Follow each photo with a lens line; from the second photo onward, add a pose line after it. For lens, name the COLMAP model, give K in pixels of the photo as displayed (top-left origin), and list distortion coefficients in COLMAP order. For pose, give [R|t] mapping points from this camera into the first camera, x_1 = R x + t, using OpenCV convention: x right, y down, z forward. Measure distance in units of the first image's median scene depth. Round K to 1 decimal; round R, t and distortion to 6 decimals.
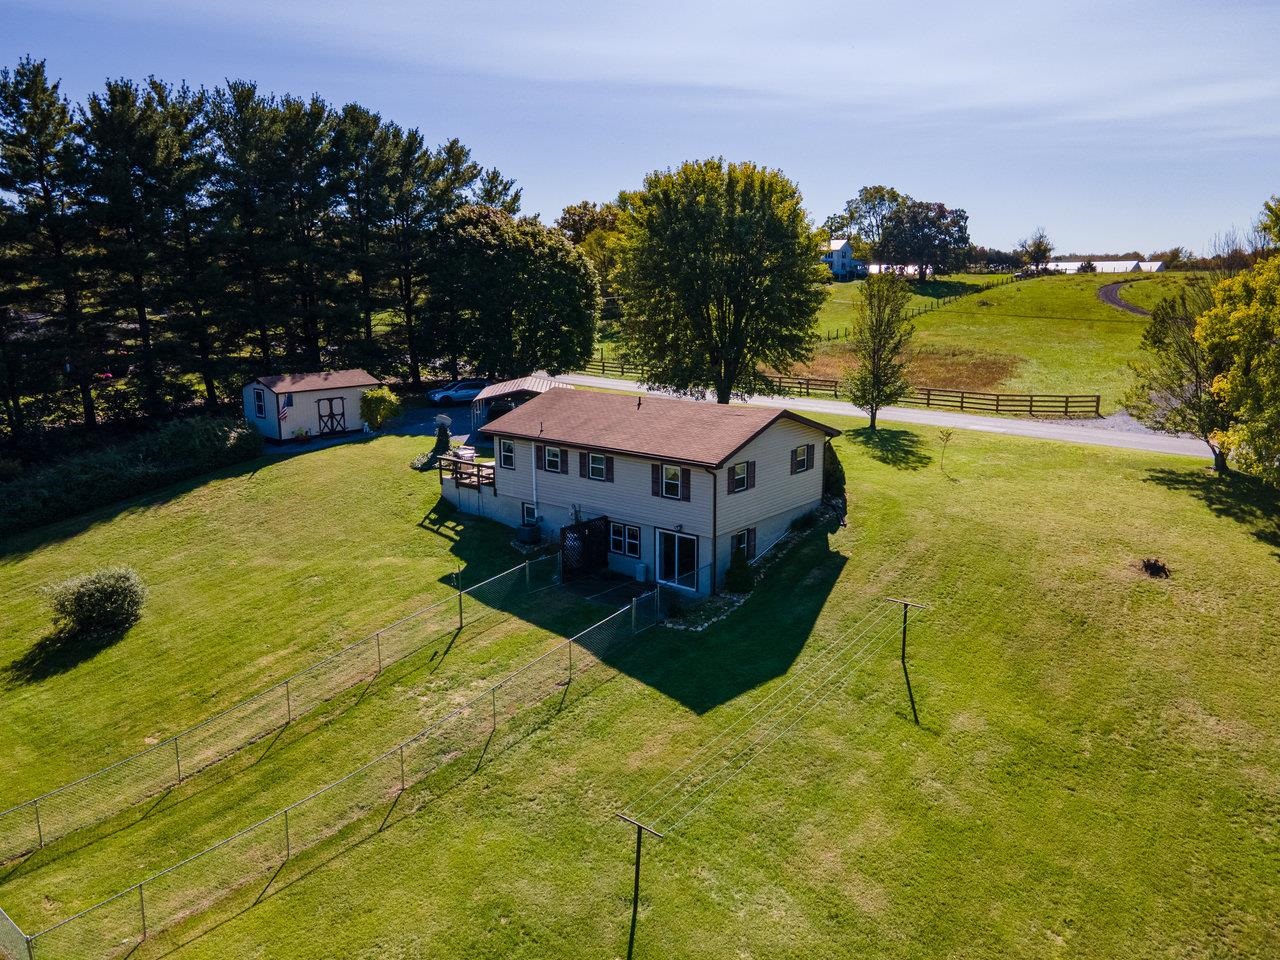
lens RADIAL K [[931.7, 0, 646.7], [0, 931.7, 481.7], [0, 0, 1]] dist [0.027614, 0.020987]
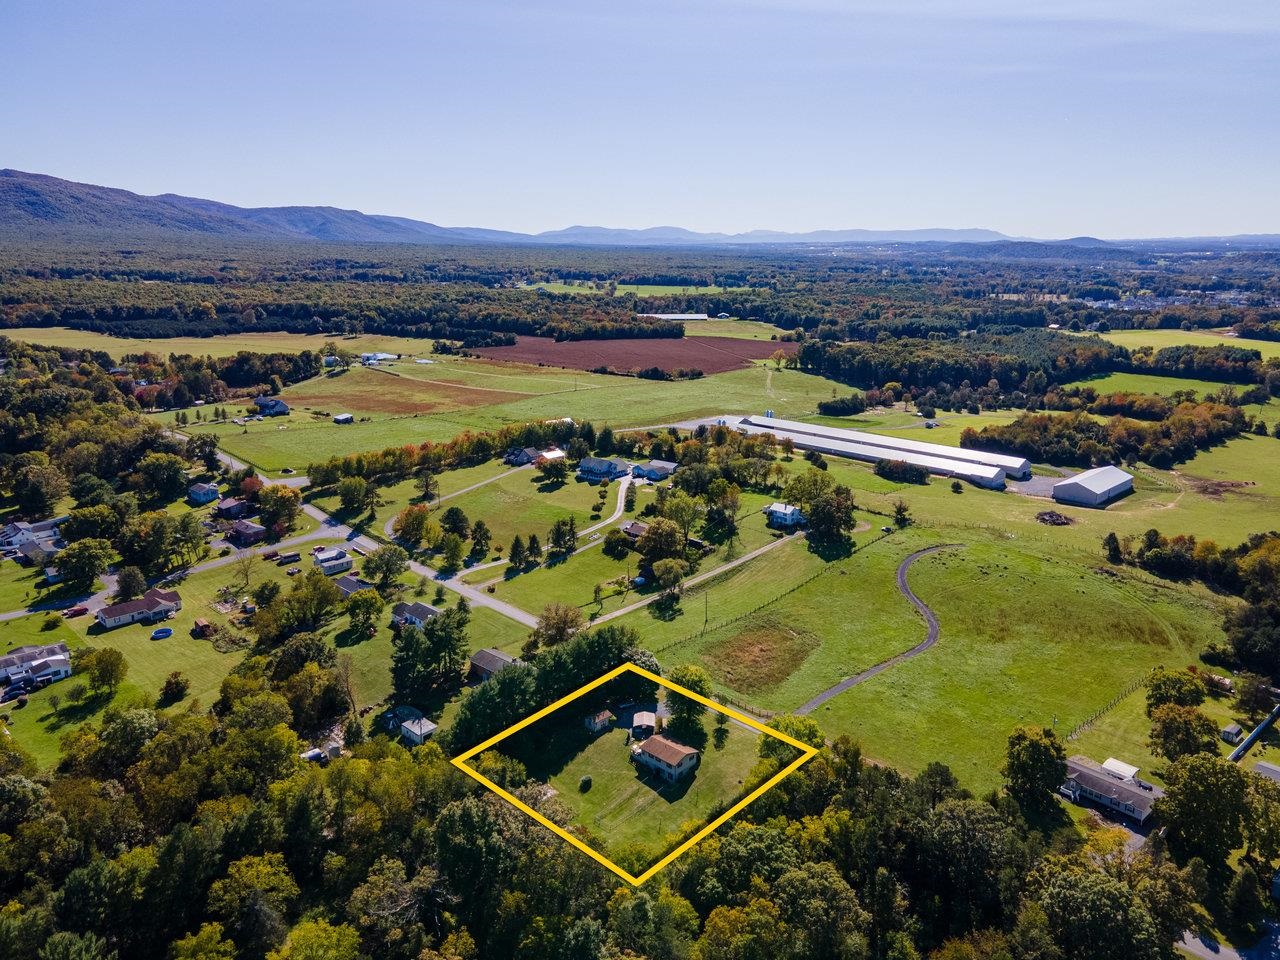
lens RADIAL K [[931.7, 0, 646.9], [0, 931.7, 485.0], [0, 0, 1]] dist [0.027614, 0.020987]
pose [[0.996887, 0.021983, -0.075723, 0.360053], [-0.018559, 0.998786, 0.045620, -2.525612], [0.076634, -0.044073, 0.996085, -6.116409]]
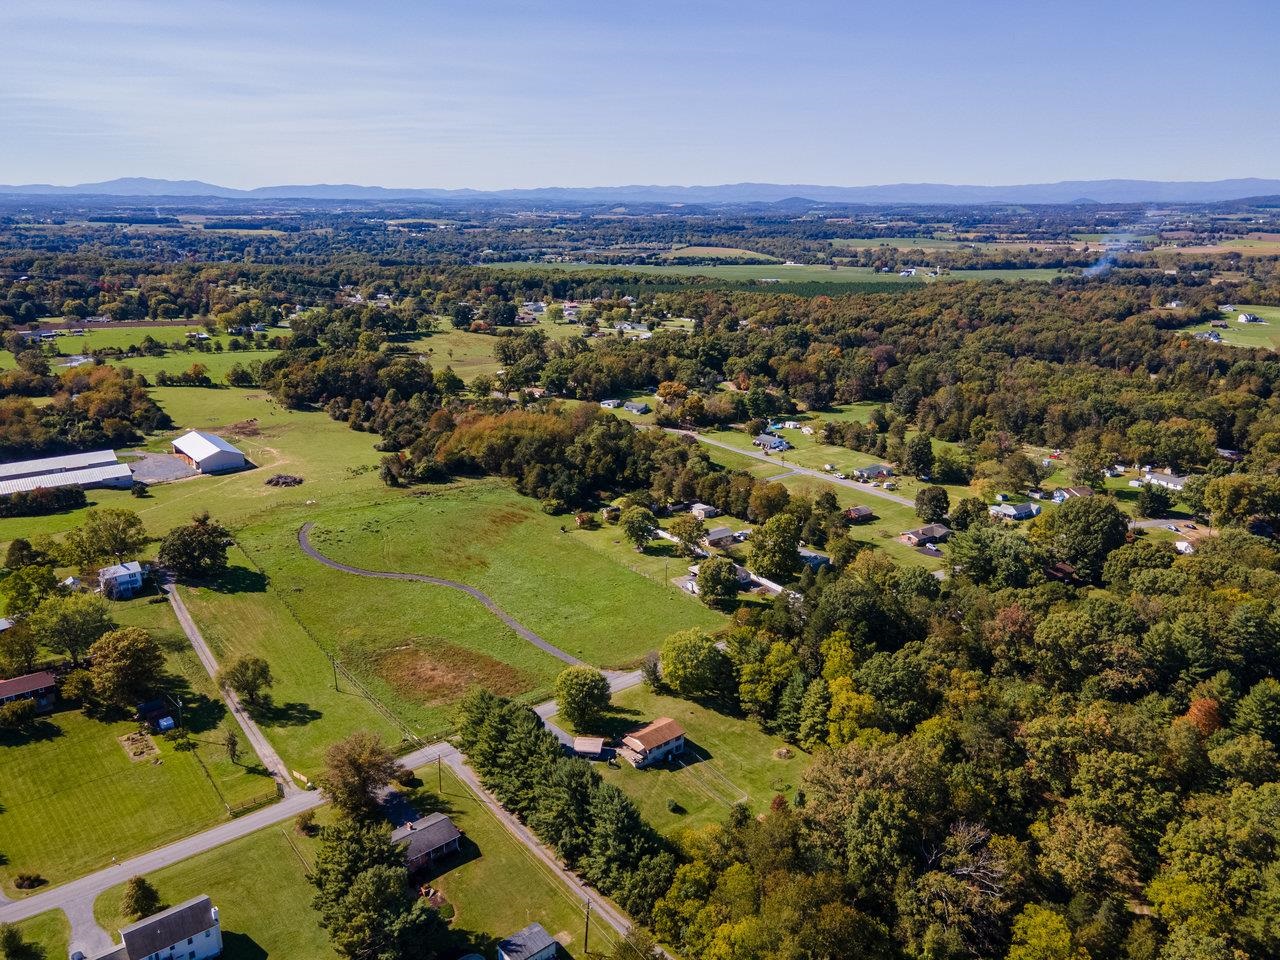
lens RADIAL K [[931.7, 0, 640.1], [0, 931.7, 468.2], [0, 0, 1]] dist [0.027614, 0.020987]
pose [[0.190709, -0.268477, 0.944219, -6.309846], [0.205225, 0.951522, 0.229103, -3.716035], [-0.959954, 0.150085, 0.236562, -0.657565]]
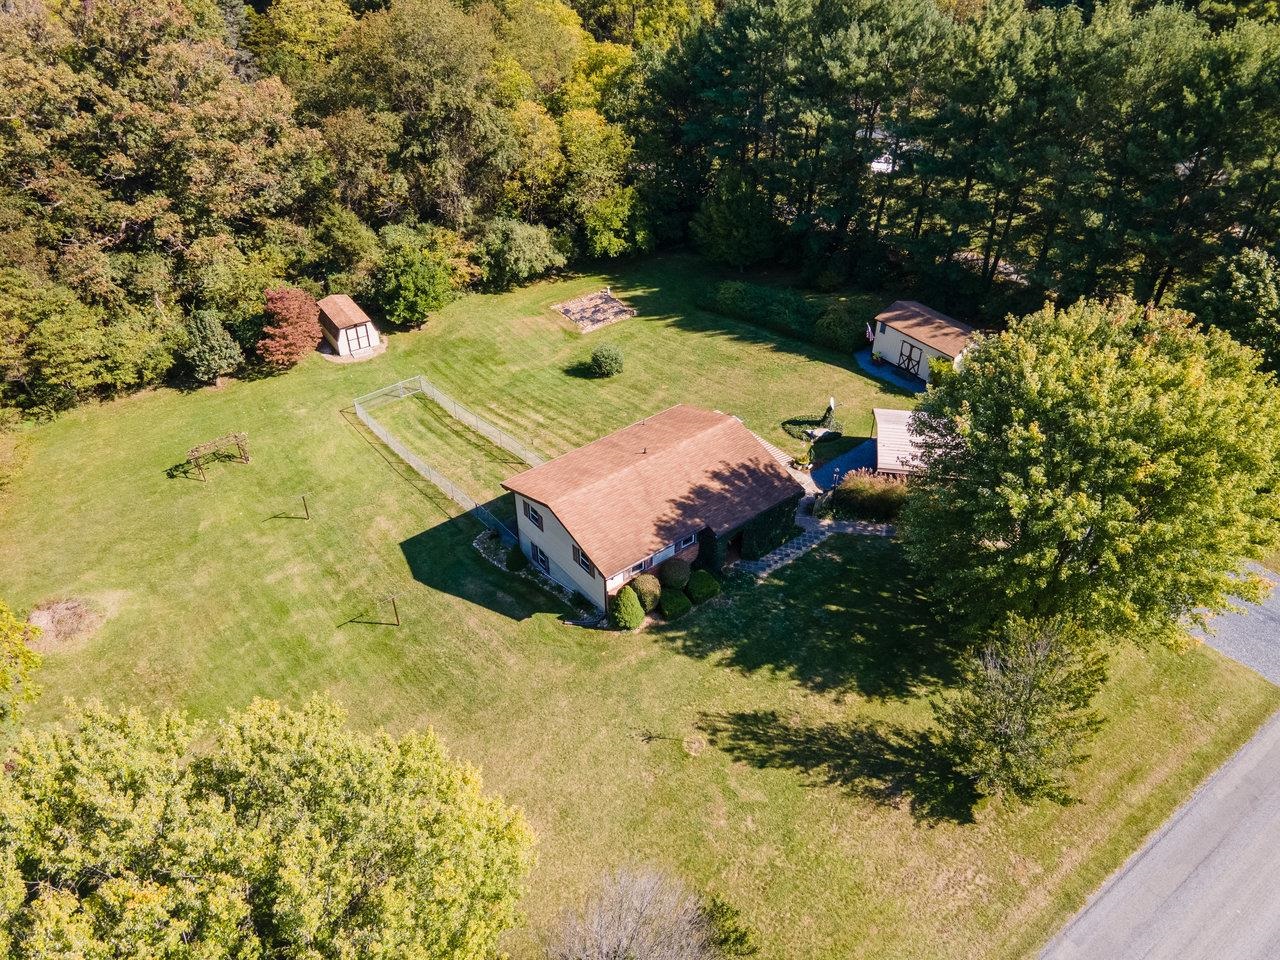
lens RADIAL K [[931.7, 0, 639.2], [0, 931.7, 470.4], [0, 0, 1]] dist [0.027614, 0.020987]
pose [[-0.217022, 0.586669, -0.780206, 1.209332], [-0.207925, 0.753132, 0.624147, -1.040285], [0.953766, 0.297678, -0.041463, 1.298602]]
